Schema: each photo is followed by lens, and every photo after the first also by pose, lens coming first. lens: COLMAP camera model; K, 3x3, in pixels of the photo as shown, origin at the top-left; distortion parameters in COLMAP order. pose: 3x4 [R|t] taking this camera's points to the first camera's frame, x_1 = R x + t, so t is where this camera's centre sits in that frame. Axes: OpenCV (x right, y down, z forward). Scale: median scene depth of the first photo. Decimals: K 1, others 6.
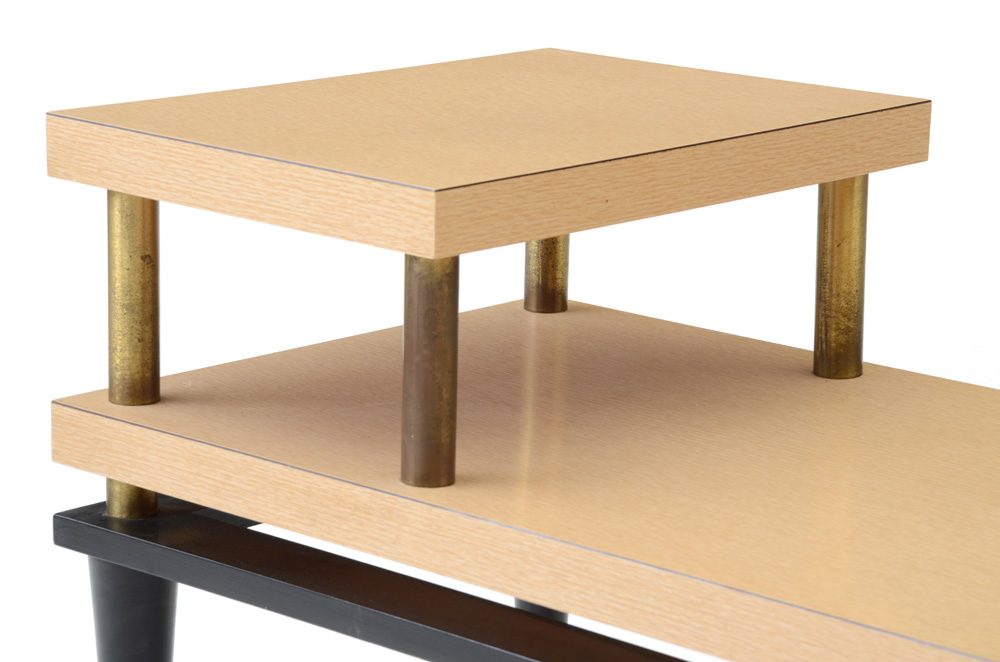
lens RADIAL K [[3437.7, 0, 500.0], [0, 3437.7, 331.0], [0, 0, 1]] dist [0.935012, 1.282073]
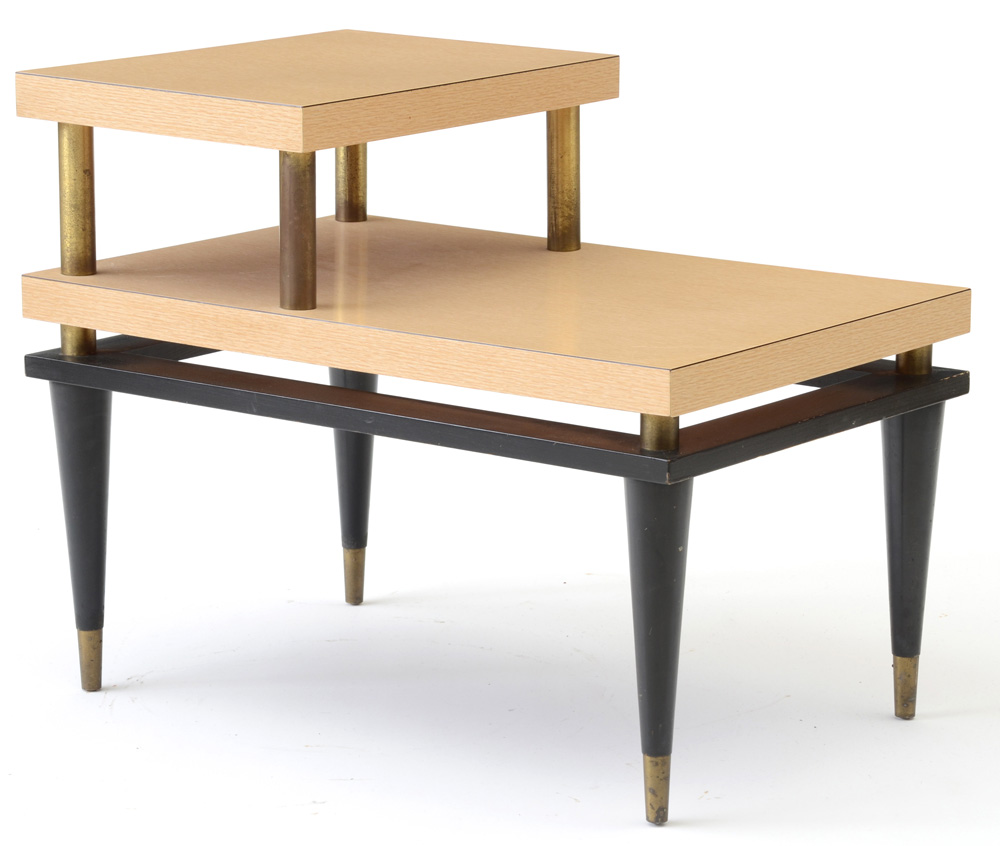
lens RADIAL K [[3897.1, 0, 562.0], [0, 3897.1, 423.2], [0, 0, 1]] dist [0.524689, 0.809179]
pose [[0.994047, -0.035860, 0.102879, -0.077951], [0.036170, 0.999345, -0.001150, 0.093287], [-0.102770, 0.004864, 0.994693, -0.653779]]
